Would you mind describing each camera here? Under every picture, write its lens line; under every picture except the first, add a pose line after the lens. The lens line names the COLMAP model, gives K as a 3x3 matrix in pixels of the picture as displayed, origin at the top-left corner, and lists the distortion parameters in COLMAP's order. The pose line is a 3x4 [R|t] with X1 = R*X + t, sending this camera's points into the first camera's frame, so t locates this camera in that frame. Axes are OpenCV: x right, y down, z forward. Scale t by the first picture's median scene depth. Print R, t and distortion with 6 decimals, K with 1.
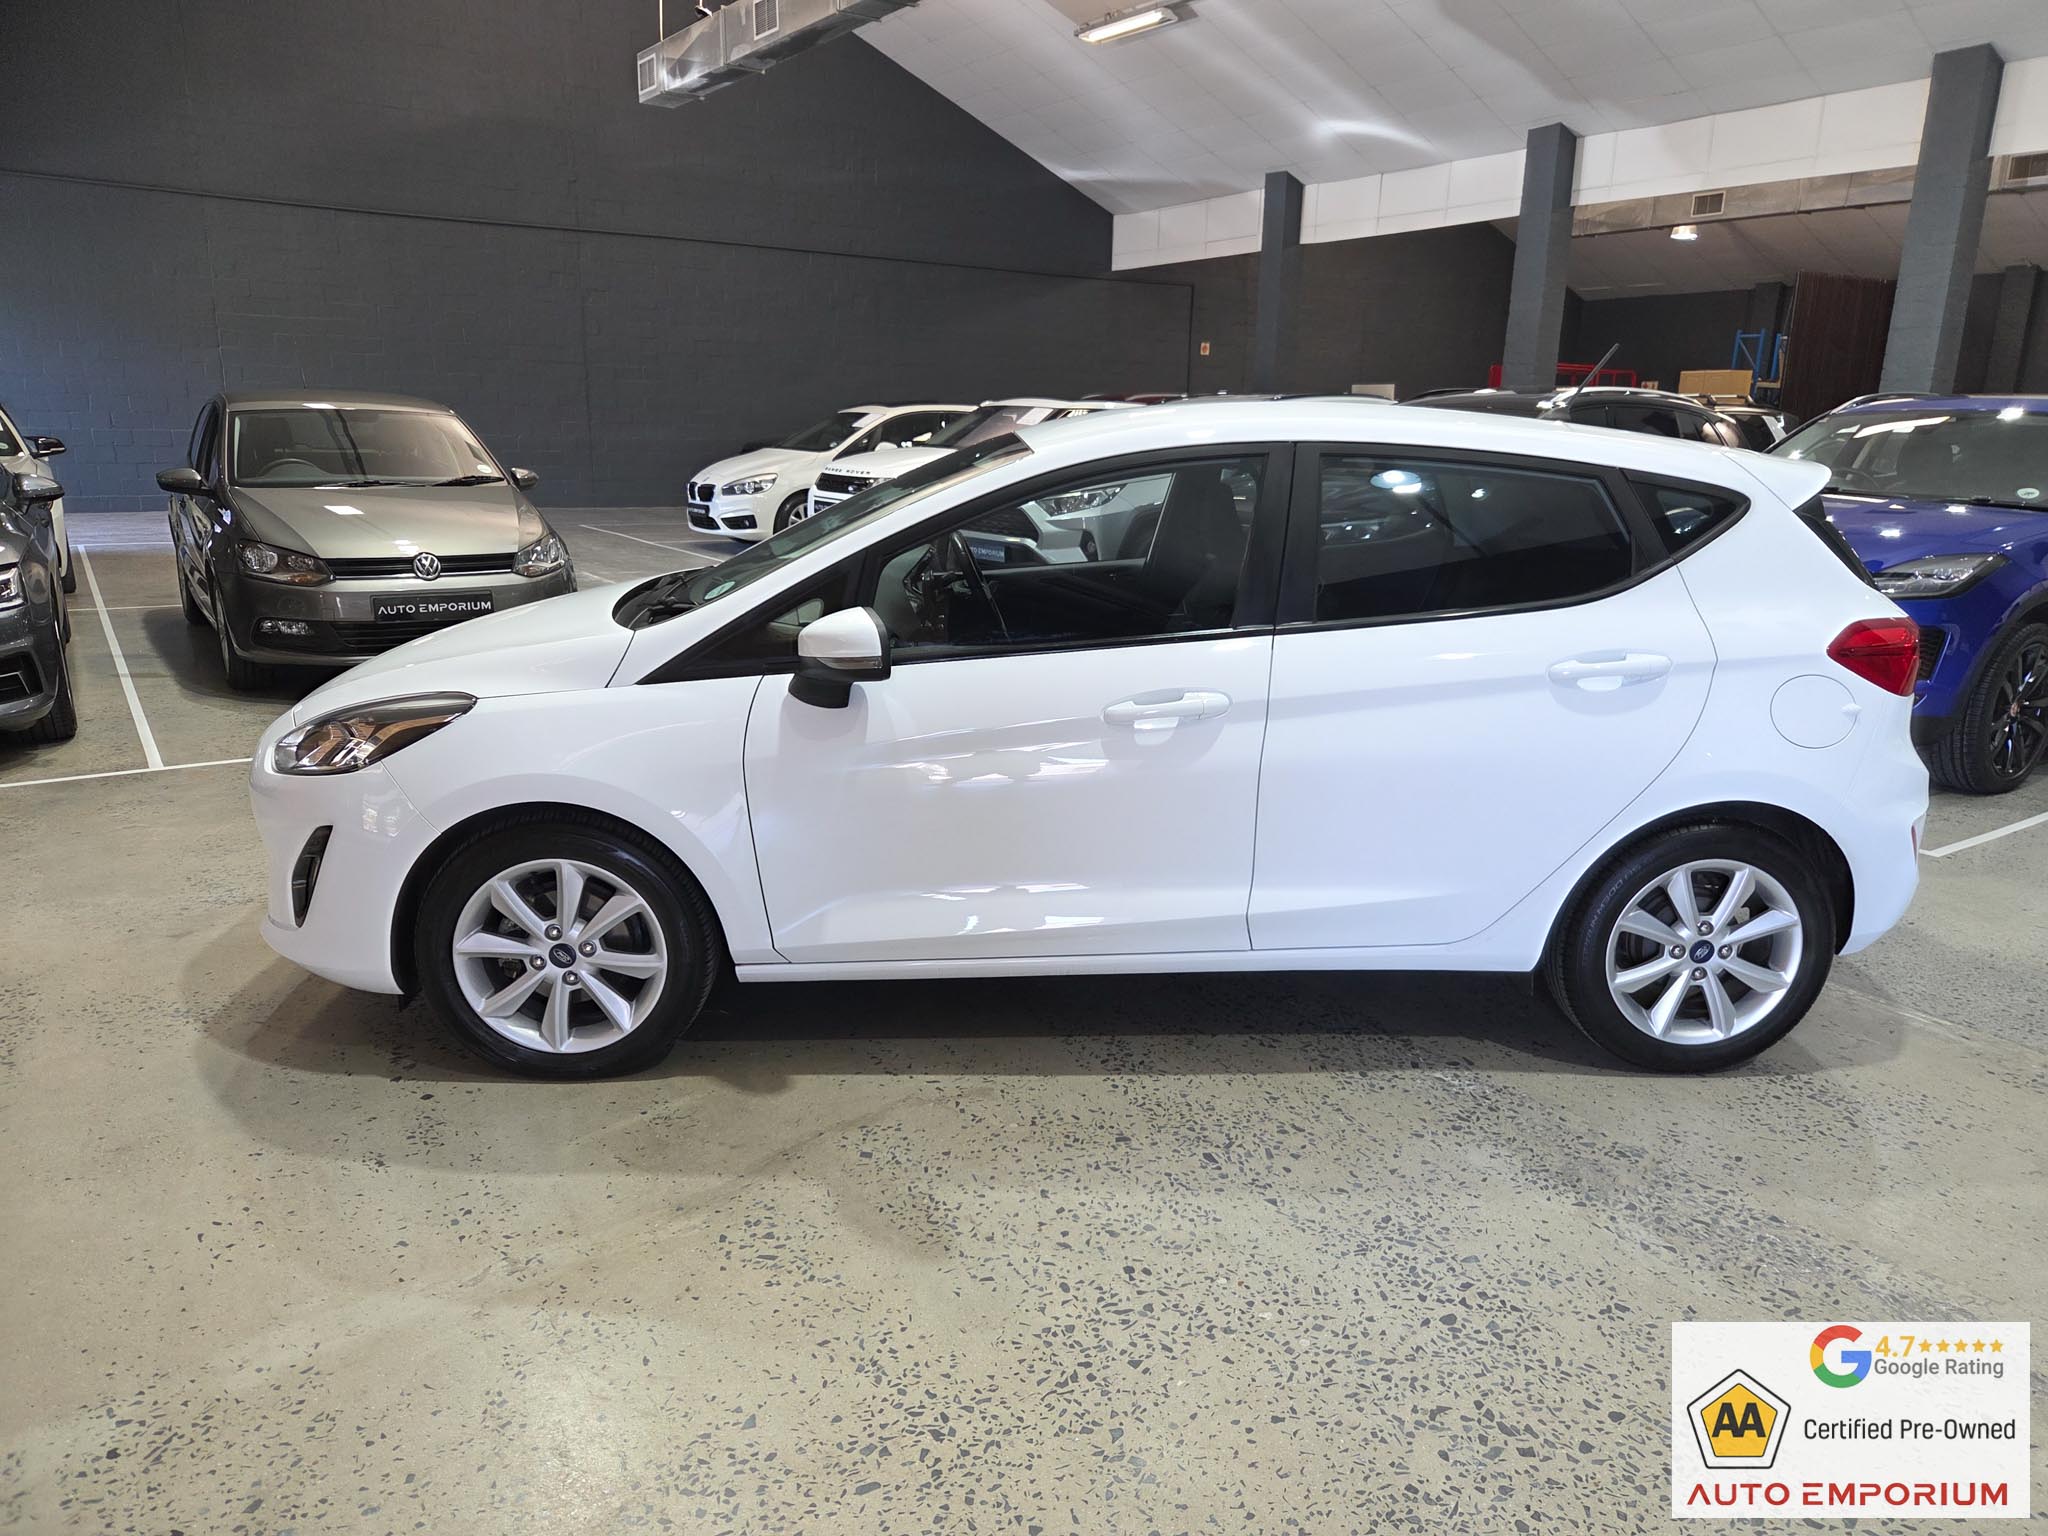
lens RADIAL K [[1372.7, 0, 1047.1], [0, 1372.7, 777.8], [0, 0, 1]] dist [0.060668, -0.052283]
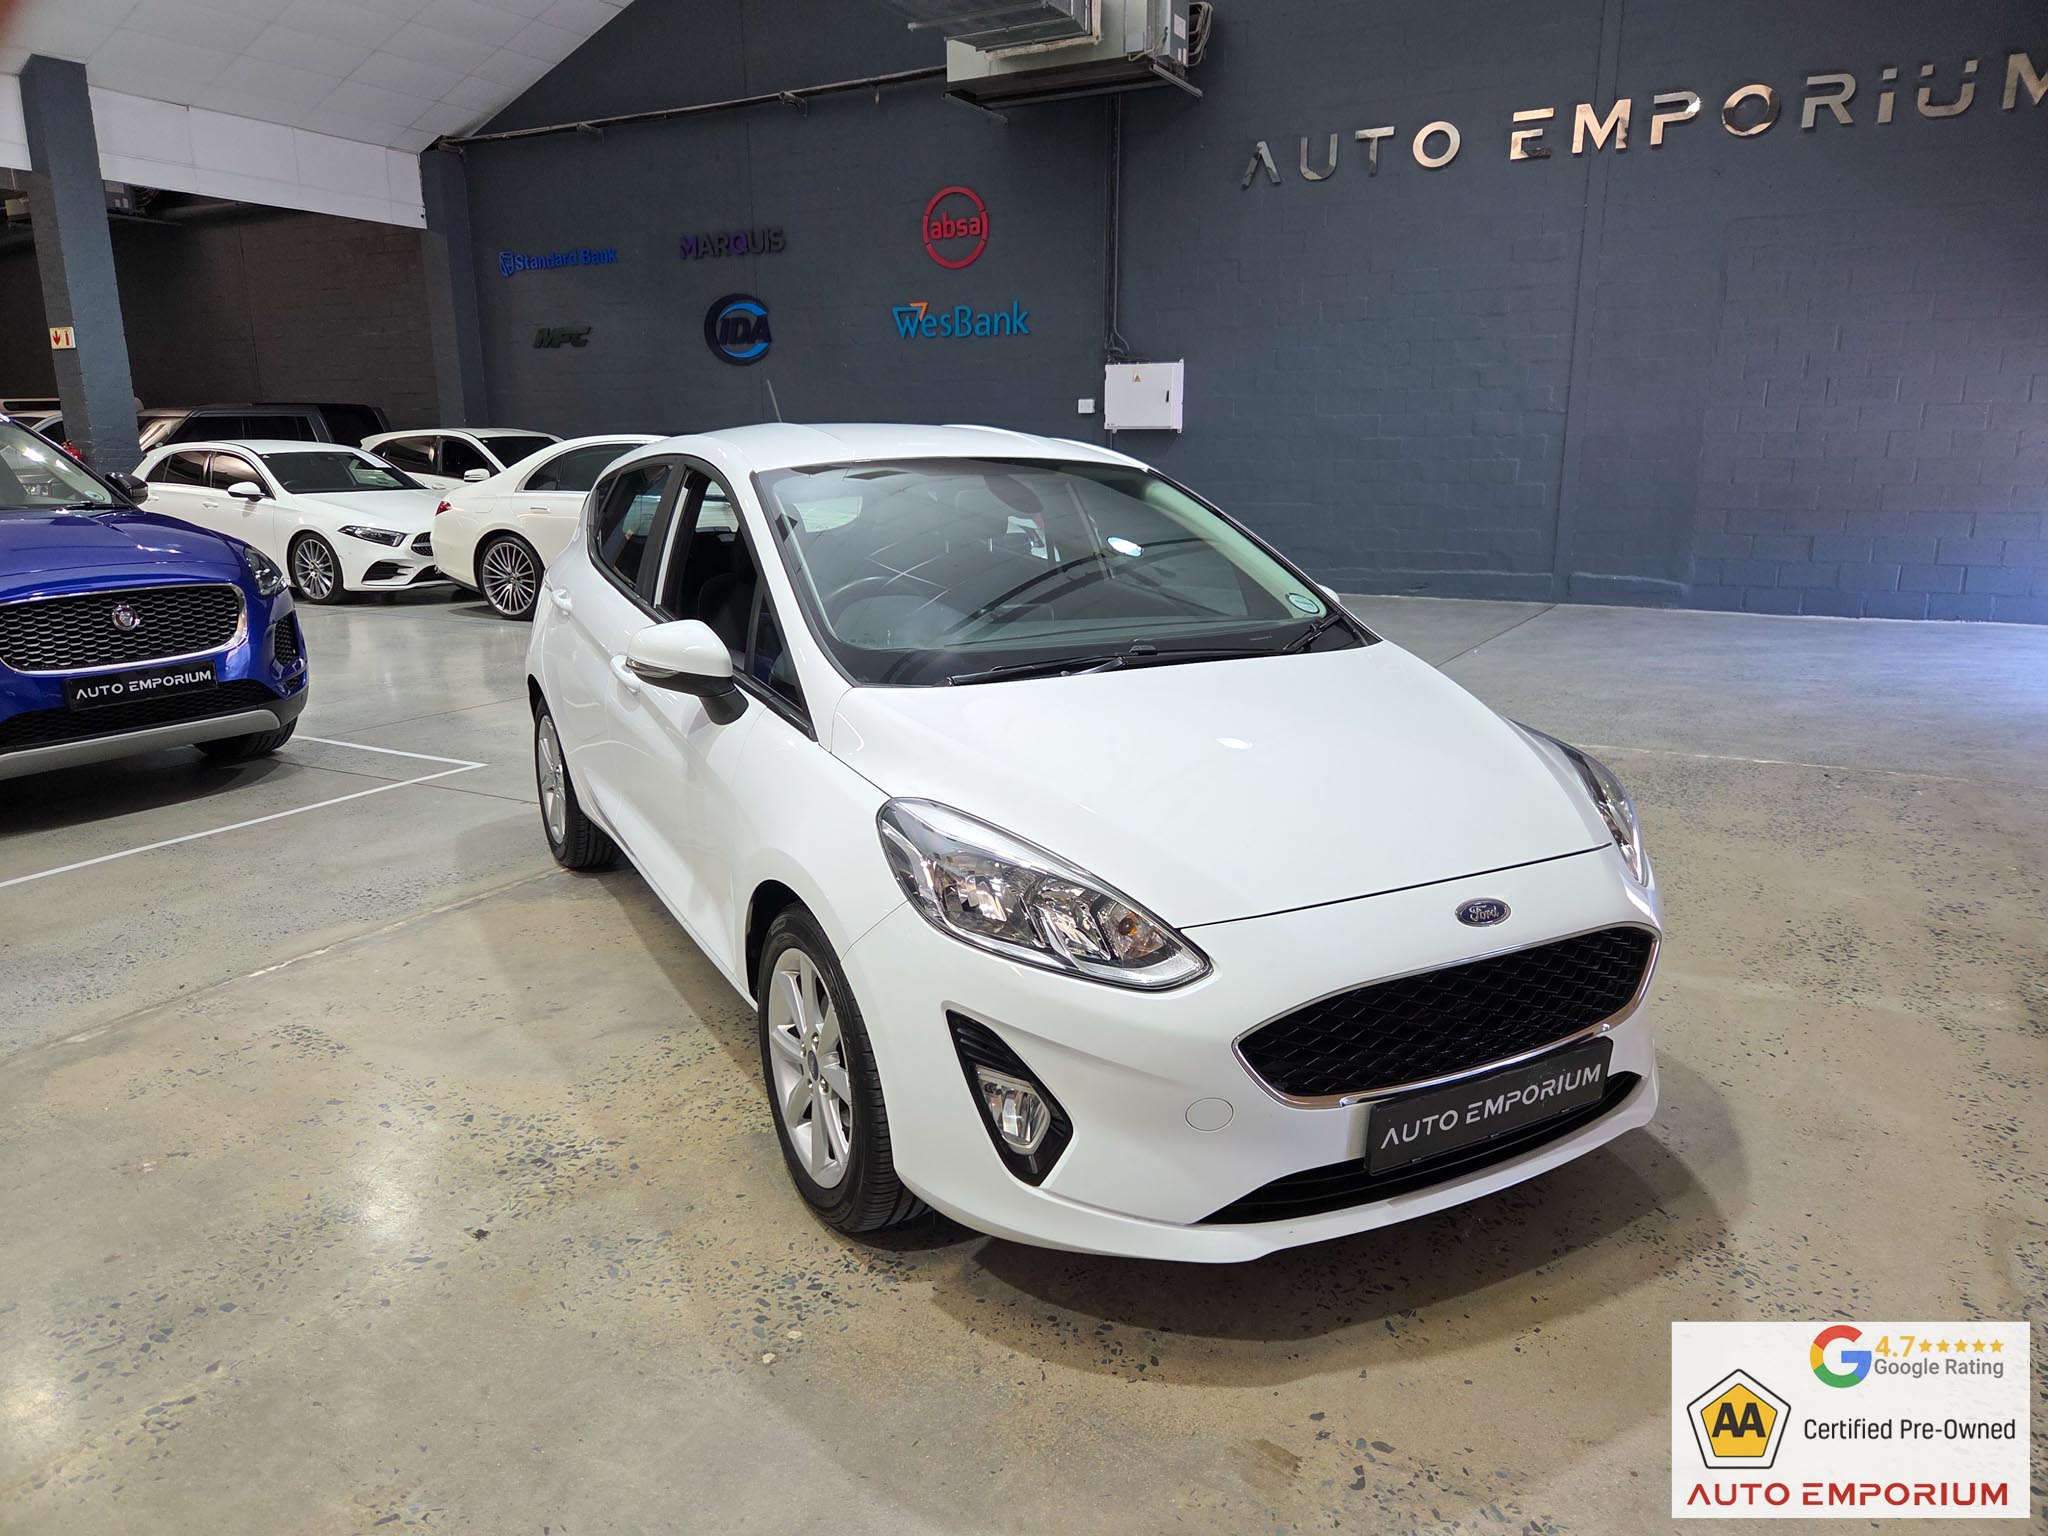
lens RADIAL K [[1368.4, 0, 1024.0], [0, 1368.4, 768.0], [0, 0, 1]] dist [0.057406, -0.050993]
pose [[-0.436873, -0.227820, 0.870195, -1.101877], [0.223285, 0.909654, 0.350248, -0.441032], [-0.871370, 0.347316, -0.346534, 1.596290]]
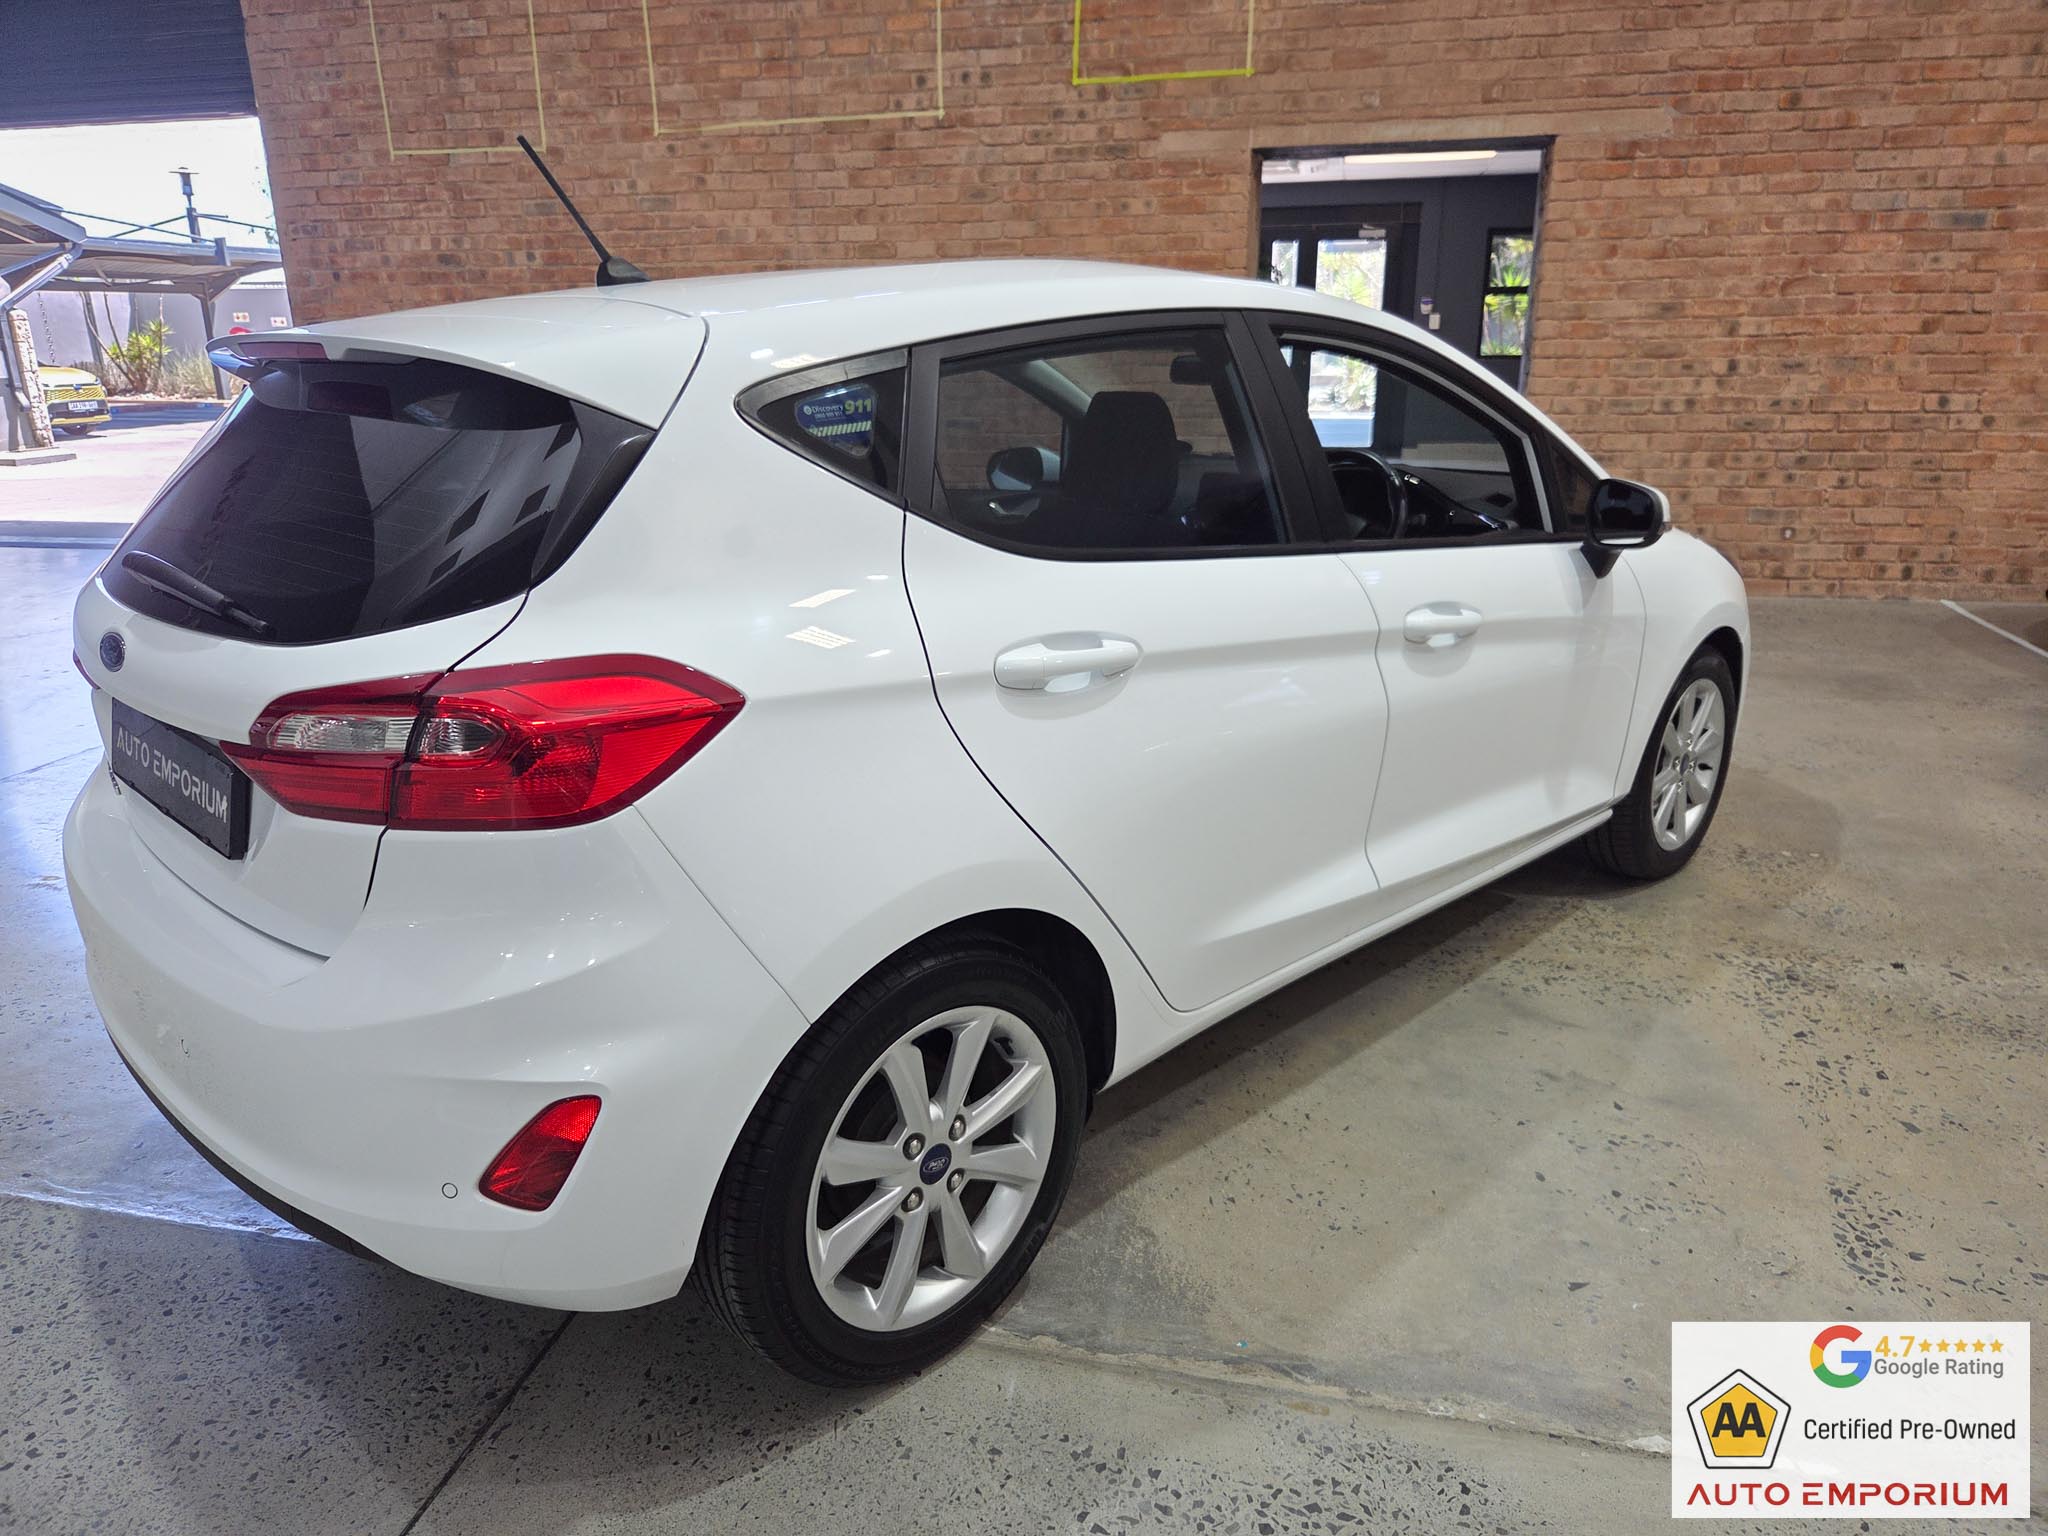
lens RADIAL K [[1375.2, 0, 1017.4], [0, 1375.2, 770.5], [0, 0, 1]] dist [0.050945, -0.046600]
pose [[-0.748935, 0.188573, -0.635246, 0.758381], [-0.172983, 0.869775, 0.462135, -0.442090], [0.639667, 0.455995, -0.618785, 1.838703]]
